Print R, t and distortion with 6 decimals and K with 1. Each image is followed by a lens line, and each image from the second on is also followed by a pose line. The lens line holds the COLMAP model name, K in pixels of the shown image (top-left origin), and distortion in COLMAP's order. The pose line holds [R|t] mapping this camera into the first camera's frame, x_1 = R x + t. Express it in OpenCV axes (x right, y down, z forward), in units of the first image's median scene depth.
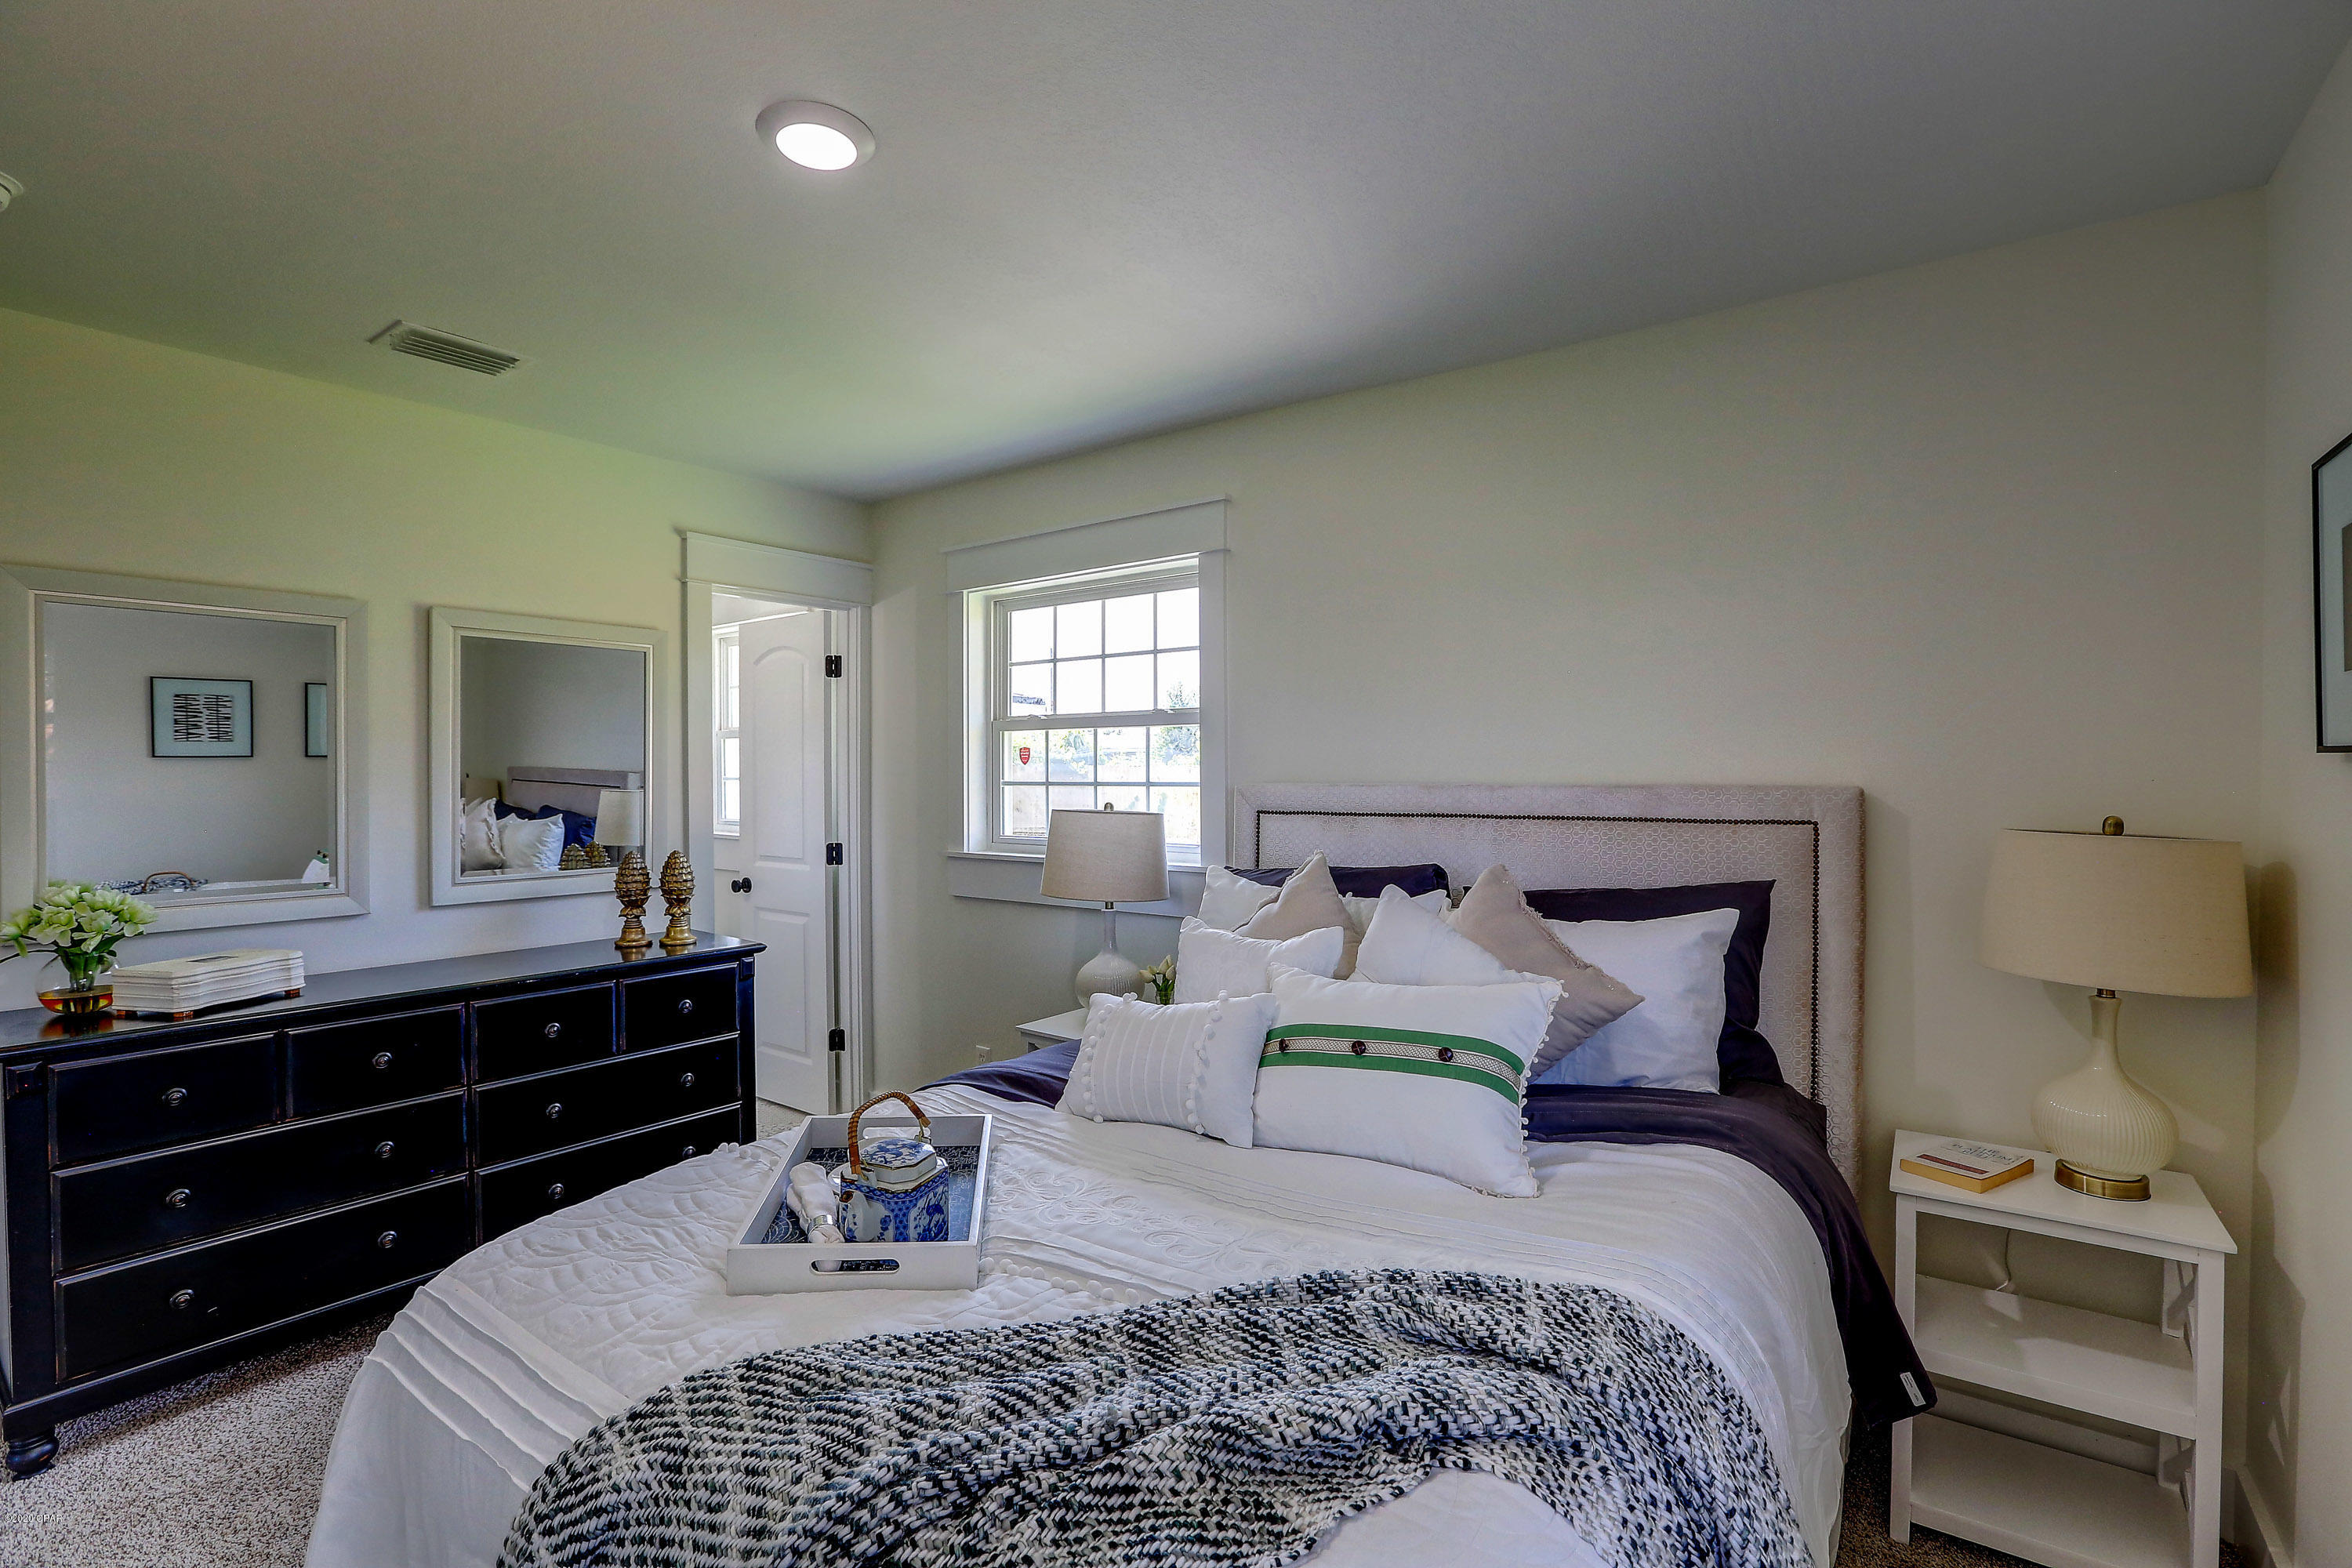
lens RADIAL K [[1068.7, 0, 1162.7], [0, 1068.7, 784.3], [0, 0, 1]] dist [-0.045685, 0.014253]
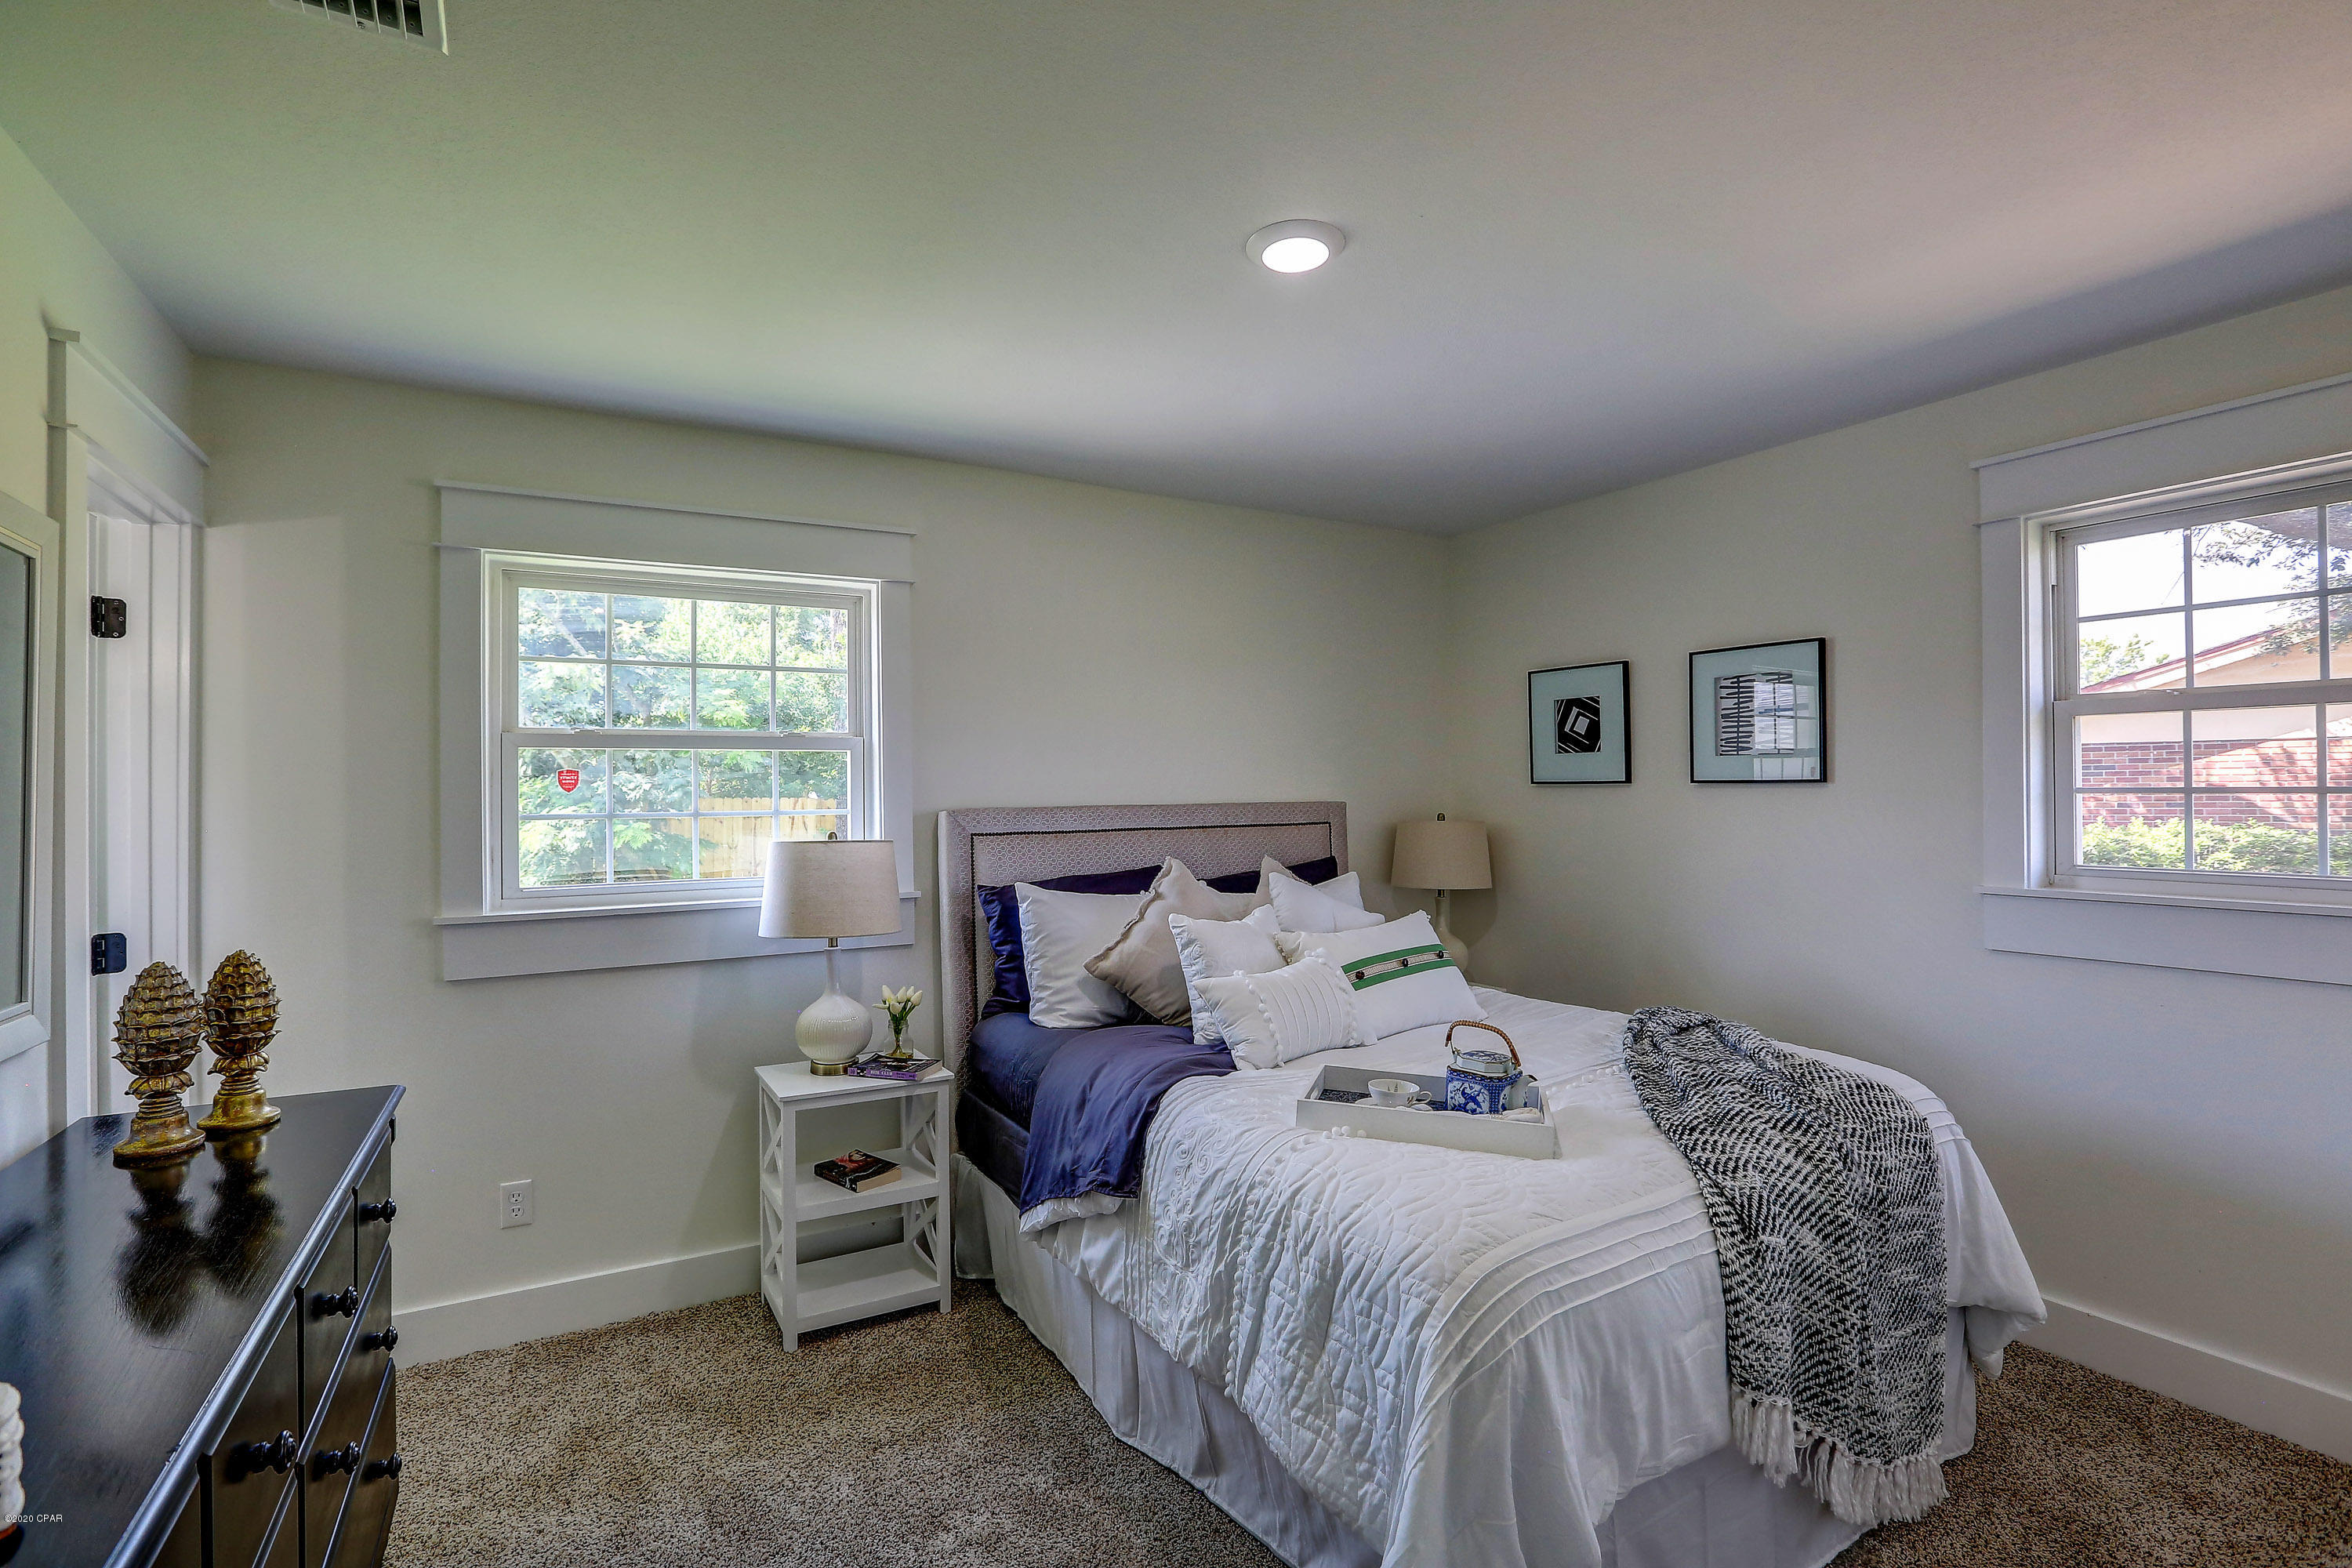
lens RADIAL K [[1068.7, 0, 1165.0], [0, 1068.7, 775.8], [0, 0, 1]] dist [-0.045685, 0.014253]
pose [[0.390887, 0.006903, 0.920413, -0.779275], [0.016805, 0.999752, -0.014635, -0.013477], [-0.920285, 0.021188, 0.390673, 0.361447]]
